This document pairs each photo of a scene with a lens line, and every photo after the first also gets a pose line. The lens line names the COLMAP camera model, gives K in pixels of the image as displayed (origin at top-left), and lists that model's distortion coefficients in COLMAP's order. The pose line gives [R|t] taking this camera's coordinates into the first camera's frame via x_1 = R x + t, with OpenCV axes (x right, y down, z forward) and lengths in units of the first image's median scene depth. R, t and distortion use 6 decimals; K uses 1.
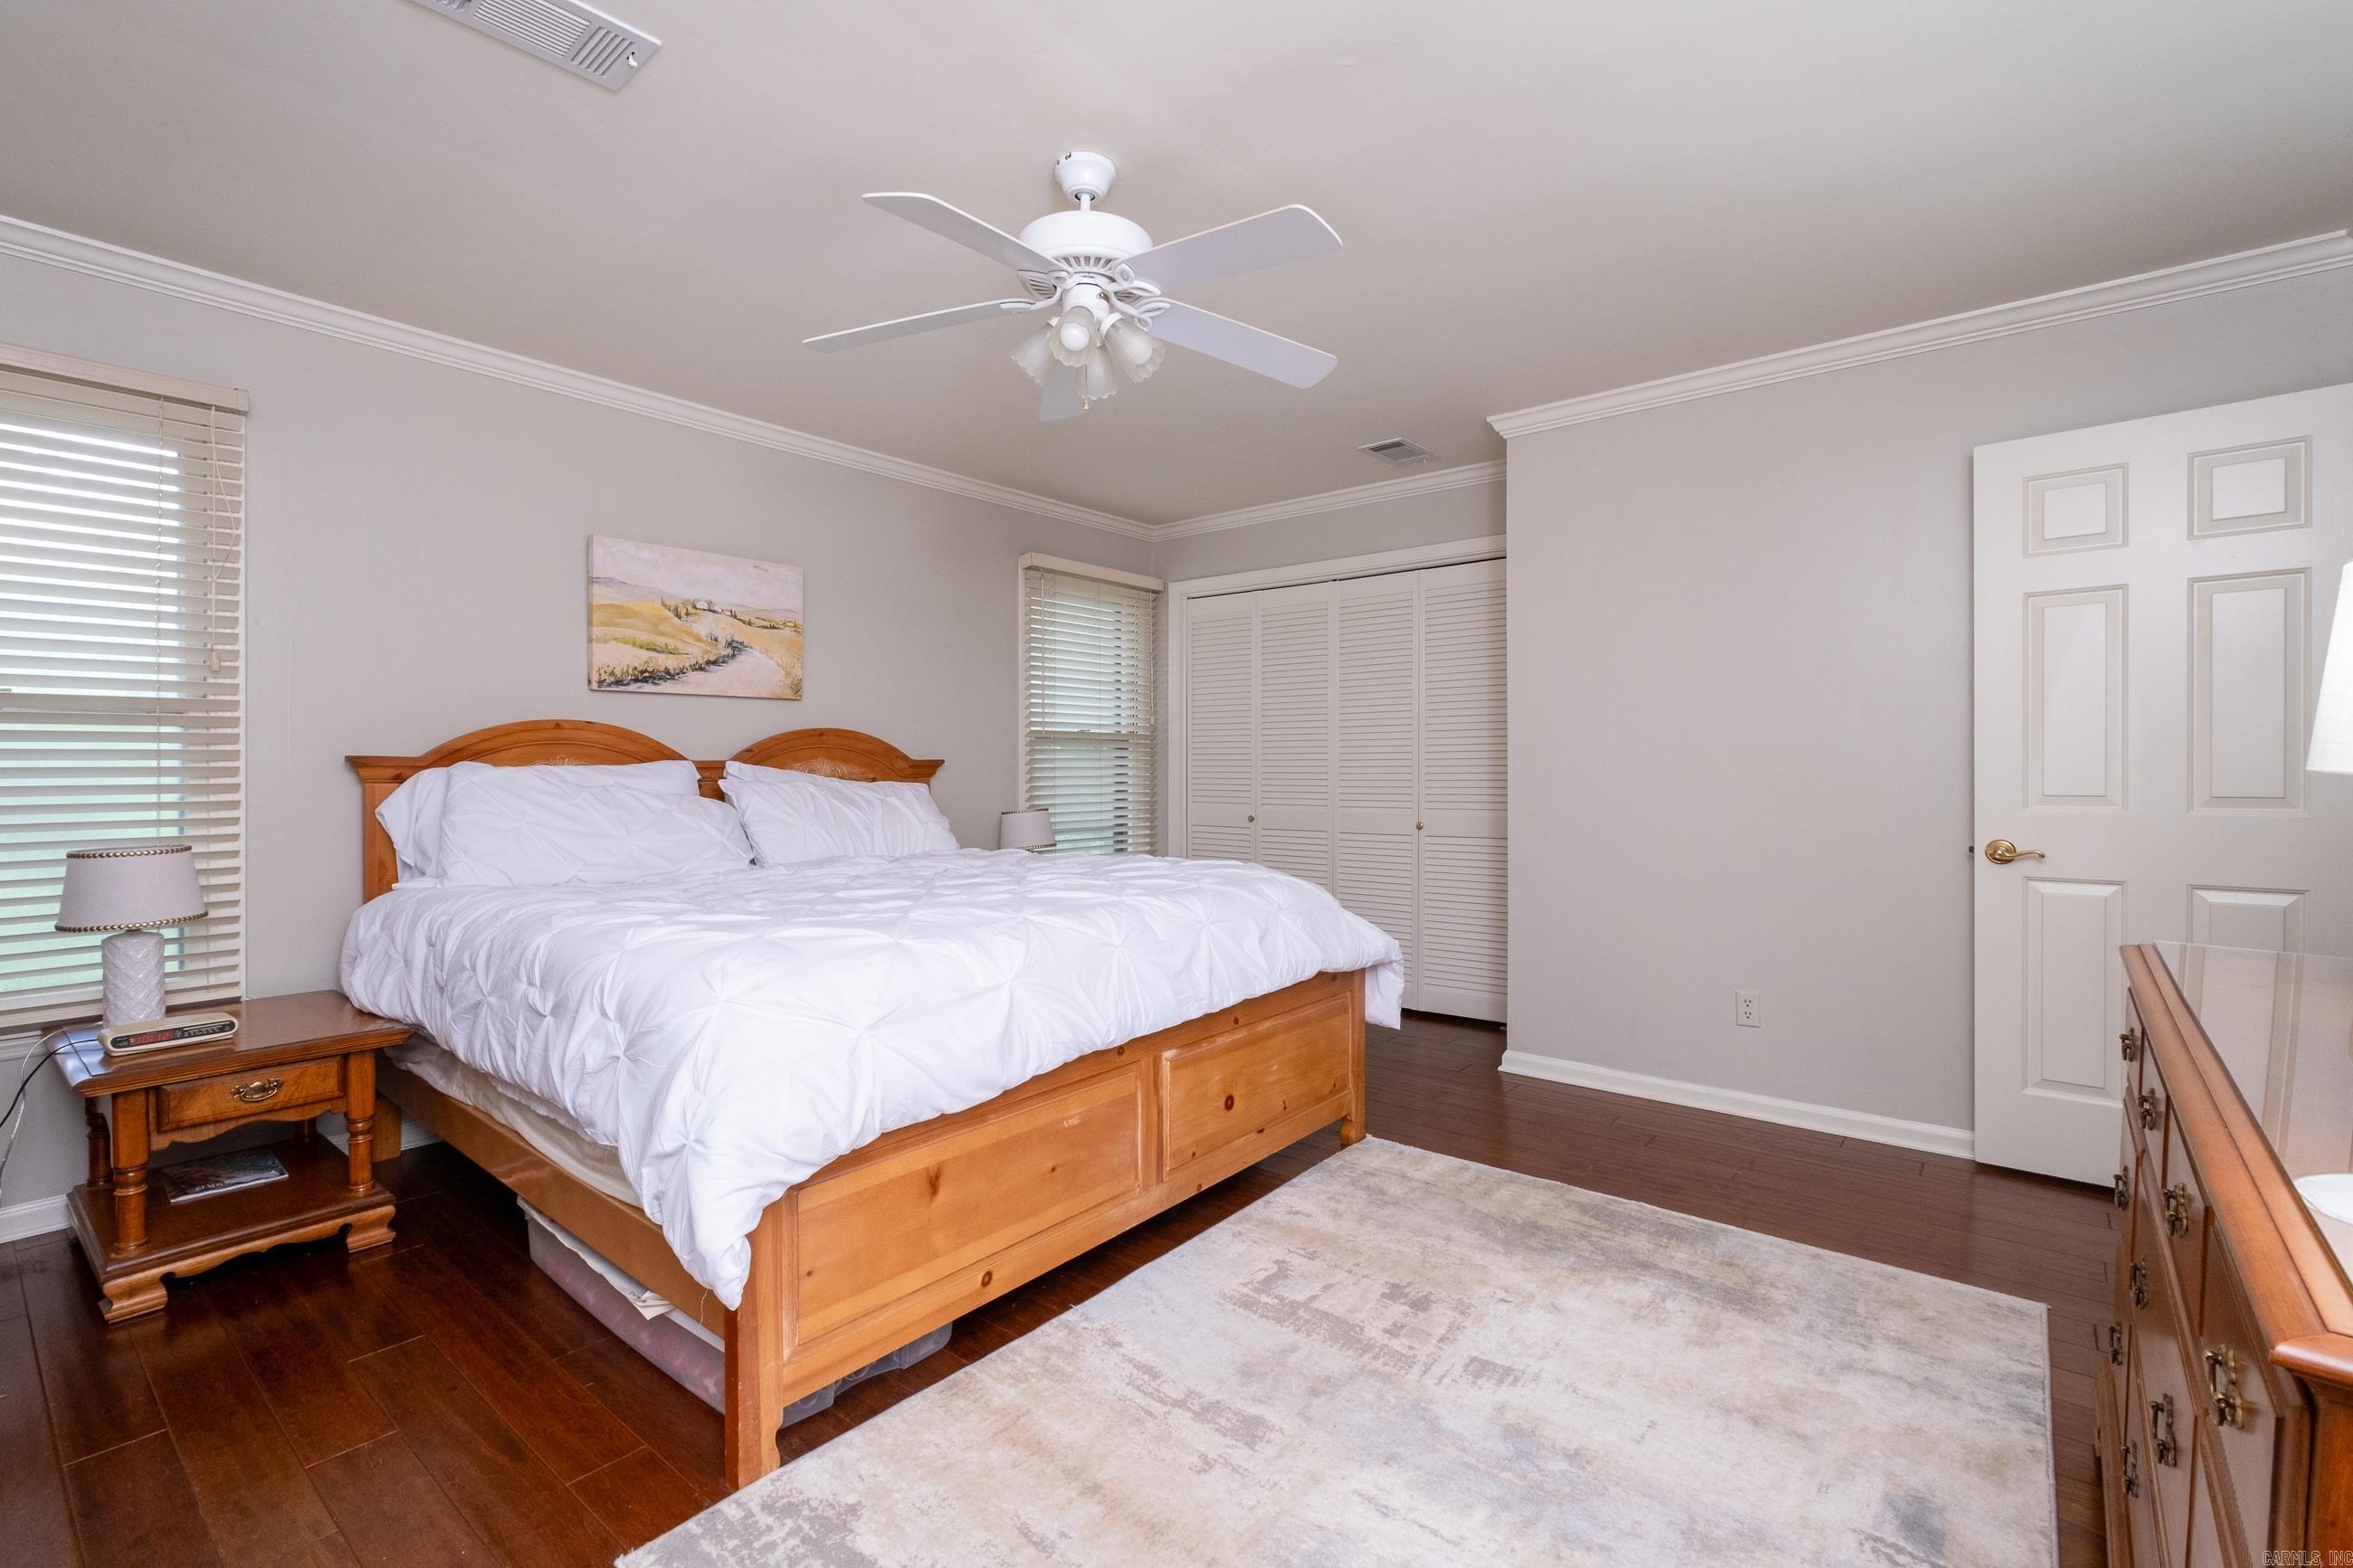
lens RADIAL K [[1061.4, 0, 1178.5], [0, 1061.4, 774.2], [0, 0, 1]] dist [-0.001950, 0.000218]
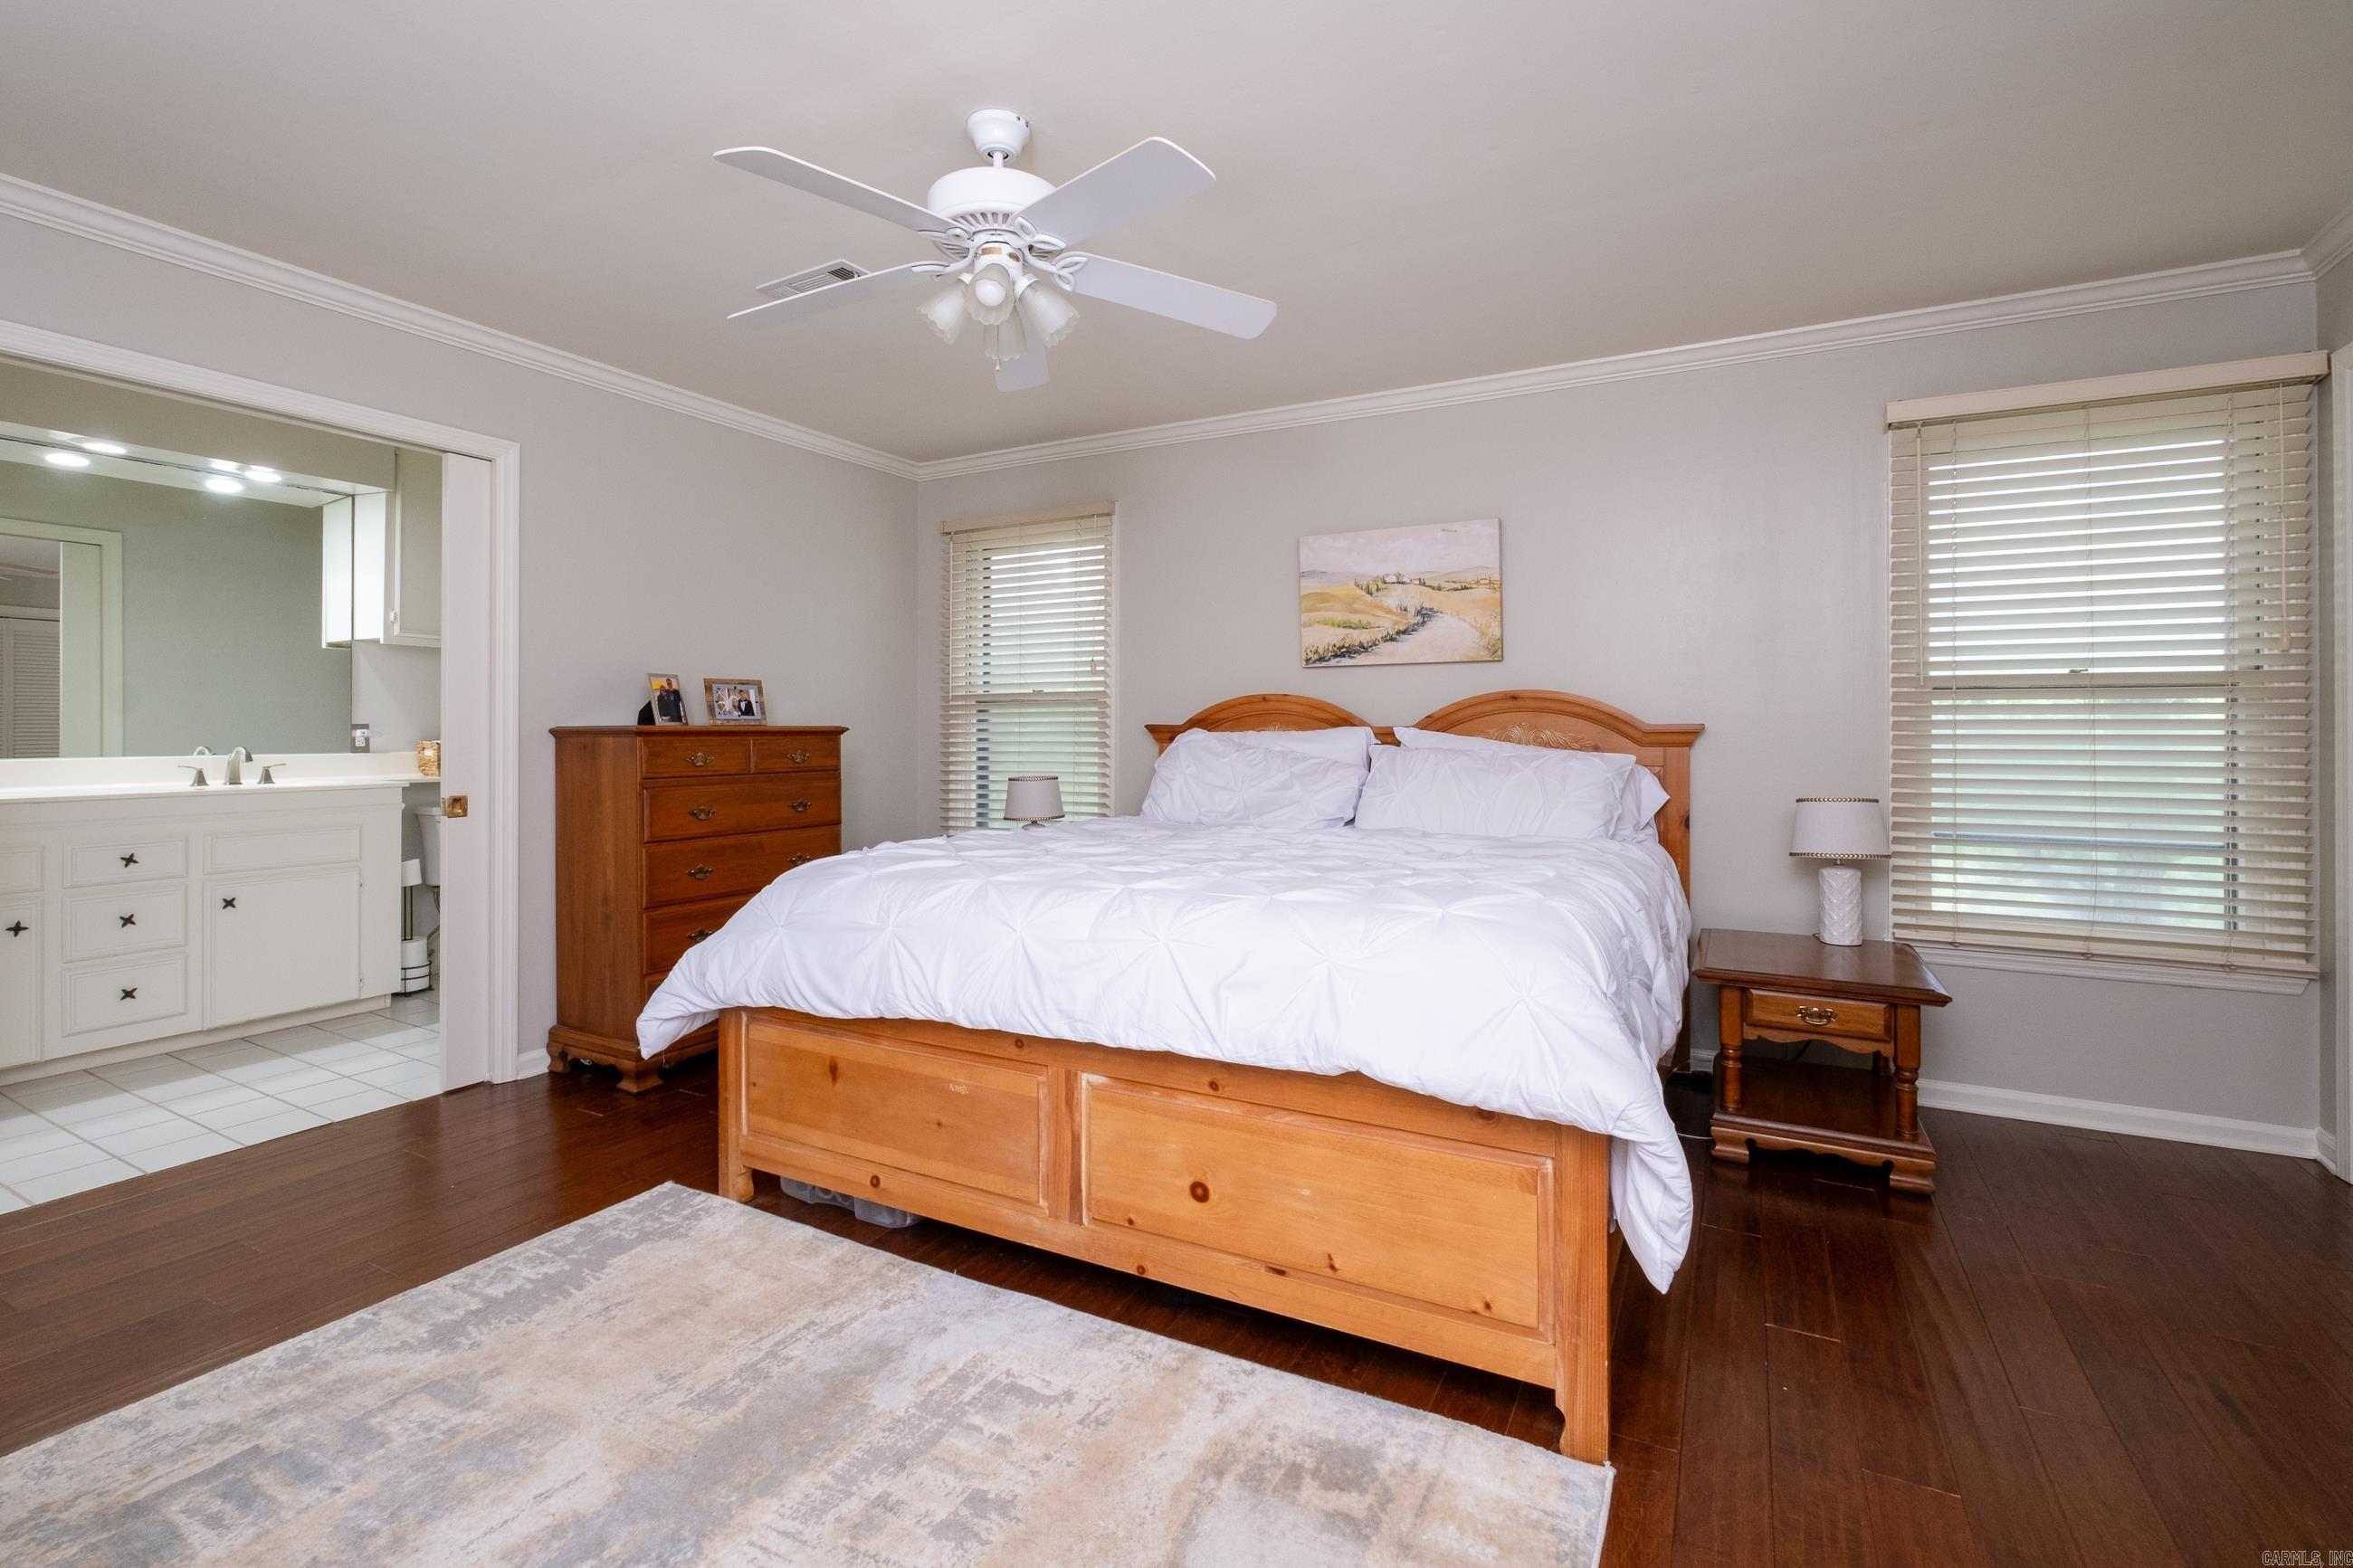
lens RADIAL K [[1032.9, 0, 1182.2], [0, 1032.9, 747.7], [0, 0, 1]] dist [-0.014517, 0.000066]
pose [[0.199910, 0.014981, -0.979700, 0.538634], [-0.008051, 0.999874, 0.013647, -0.004059], [0.979781, 0.005159, 0.200005, 0.617173]]
